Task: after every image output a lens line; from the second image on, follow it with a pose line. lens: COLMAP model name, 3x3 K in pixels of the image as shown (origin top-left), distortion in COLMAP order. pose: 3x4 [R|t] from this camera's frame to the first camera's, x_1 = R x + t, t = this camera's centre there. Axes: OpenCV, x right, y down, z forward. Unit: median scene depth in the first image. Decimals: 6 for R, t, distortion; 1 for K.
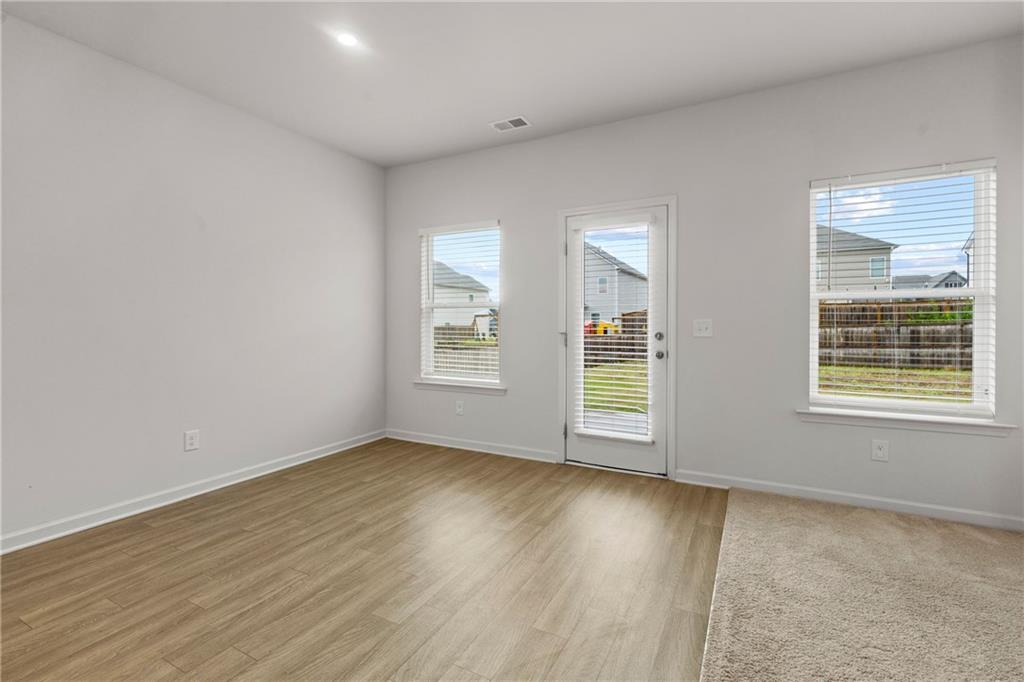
lens RADIAL K [[460.9, 0, 512.4], [0, 460.9, 334.5], [0, 0, 1]] dist [-0.001271, 0.000761]
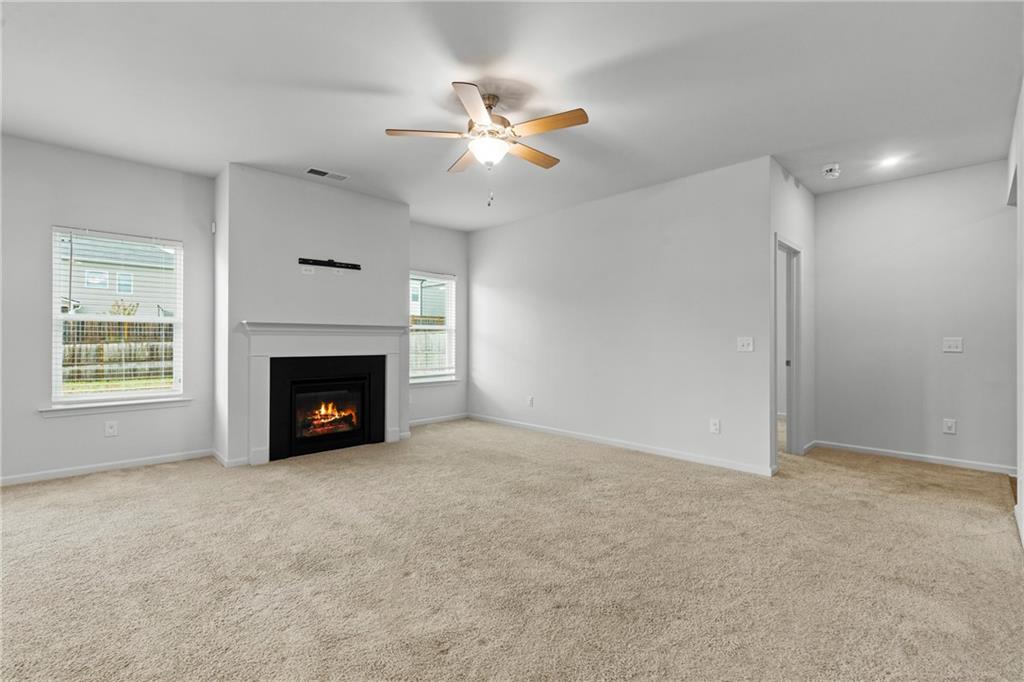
lens RADIAL K [[460.9, 0, 508.5], [0, 460.9, 340.5], [0, 0, 1]] dist [-0.001271, 0.000761]
pose [[0.307375, 0.002880, 0.951584, -0.185466], [0.015249, 0.999852, -0.007952, 0.010059], [-0.951466, 0.016955, 0.307286, -0.636616]]
